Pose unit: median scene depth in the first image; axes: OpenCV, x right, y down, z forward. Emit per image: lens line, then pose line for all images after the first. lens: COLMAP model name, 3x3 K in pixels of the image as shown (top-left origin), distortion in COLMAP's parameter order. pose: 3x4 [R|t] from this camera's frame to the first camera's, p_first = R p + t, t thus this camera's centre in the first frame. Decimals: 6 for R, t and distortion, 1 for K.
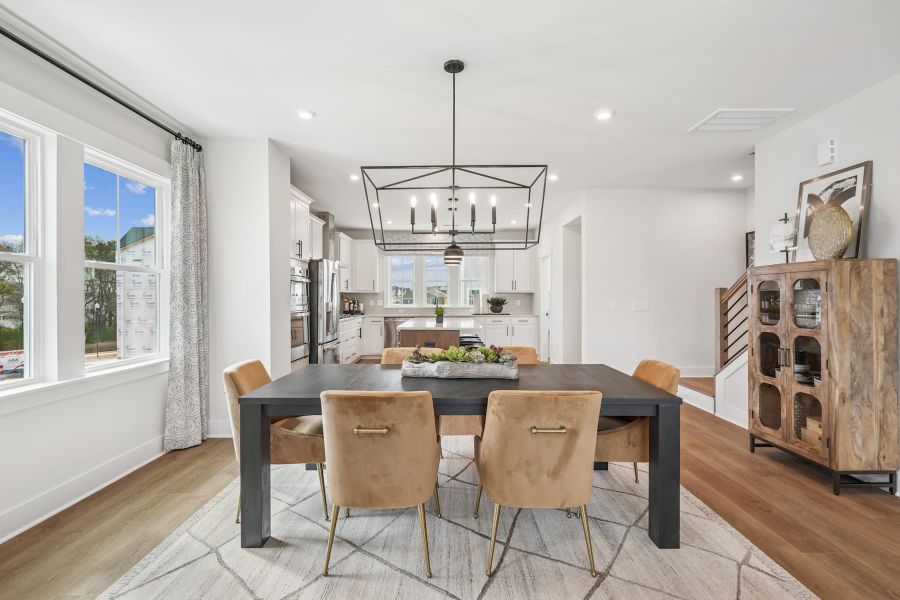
lens RADIAL K [[409.5, 0, 446.6], [0, 409.5, 298.9], [0, 0, 1]] dist [-0.005398, 0.000677]
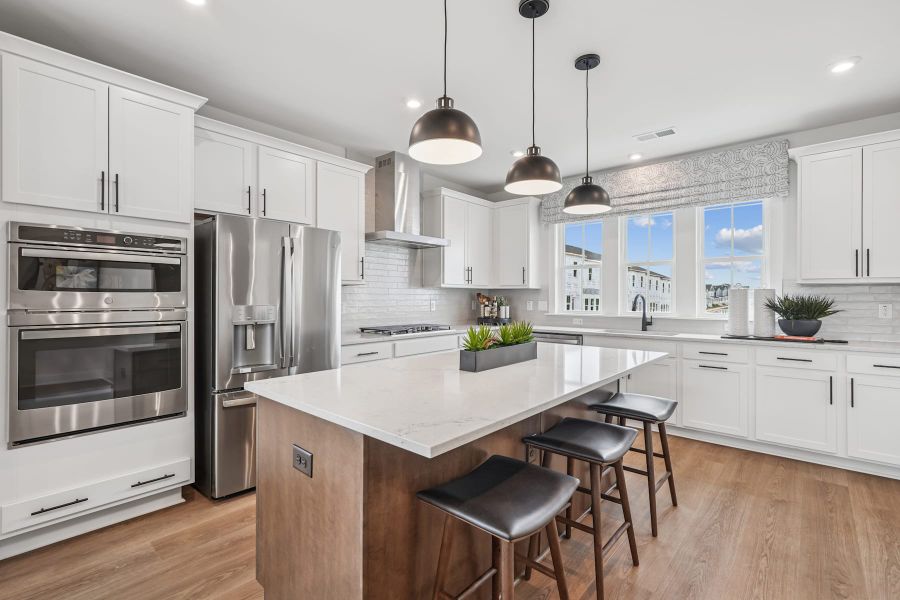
lens RADIAL K [[409.5, 0, 445.9], [0, 409.5, 295.8], [0, 0, 1]] dist [-0.005398, 0.000677]
pose [[0.745610, -0.000048, -0.666382, 0.358704], [-0.007882, 0.999929, -0.008892, 0.004319], [0.666336, 0.011882, 0.745557, 1.357105]]
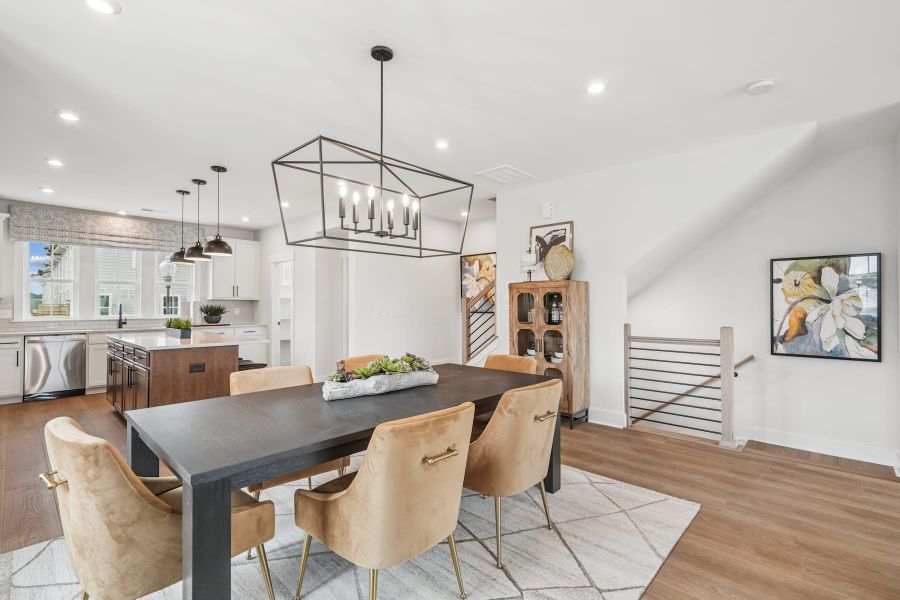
lens RADIAL K [[409.5, 0, 448.9], [0, 409.5, 300.8], [0, 0, 1]] dist [-0.005398, 0.000677]
pose [[0.686692, 0.006612, 0.726919, -0.428847], [0.004086, 0.999908, -0.012955, 0.000687], [-0.726937, 0.011866, 0.686601, 0.205520]]
